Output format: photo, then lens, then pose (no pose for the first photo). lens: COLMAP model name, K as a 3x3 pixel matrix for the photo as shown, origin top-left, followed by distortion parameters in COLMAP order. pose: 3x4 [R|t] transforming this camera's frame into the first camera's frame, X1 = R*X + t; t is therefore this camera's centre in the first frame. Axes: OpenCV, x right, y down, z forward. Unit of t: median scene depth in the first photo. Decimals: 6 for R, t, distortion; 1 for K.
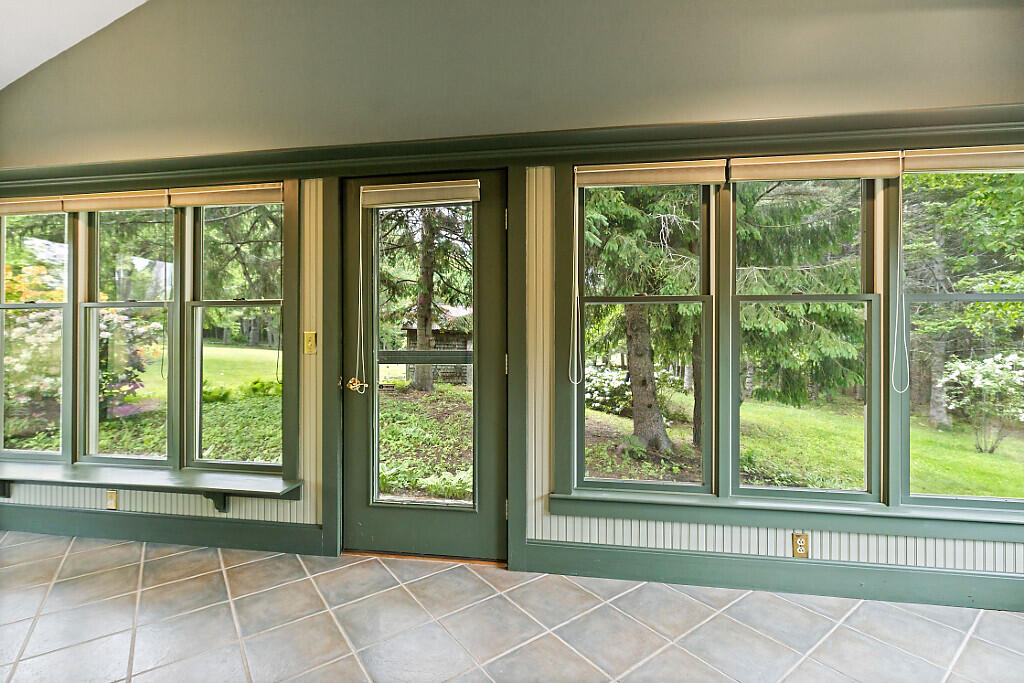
lens RADIAL K [[465.4, 0, 510.8], [0, 465.4, 338.4], [0, 0, 1]] dist [-0.000674, -0.000898]
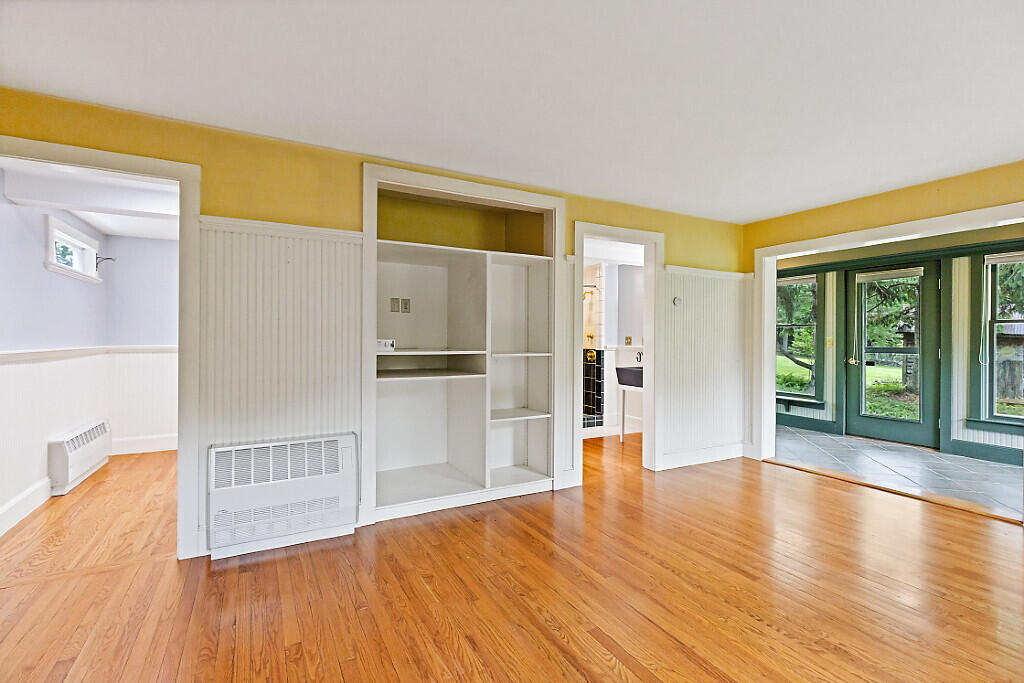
lens RADIAL K [[465.4, 0, 507.6], [0, 465.4, 339.4], [0, 0, 1]] dist [-0.000674, -0.000898]
pose [[0.591466, 0.002208, -0.806327, 0.500459], [-0.005314, 0.999985, -0.001159, 0.003876], [0.806313, 0.004970, 0.591469, -1.705835]]
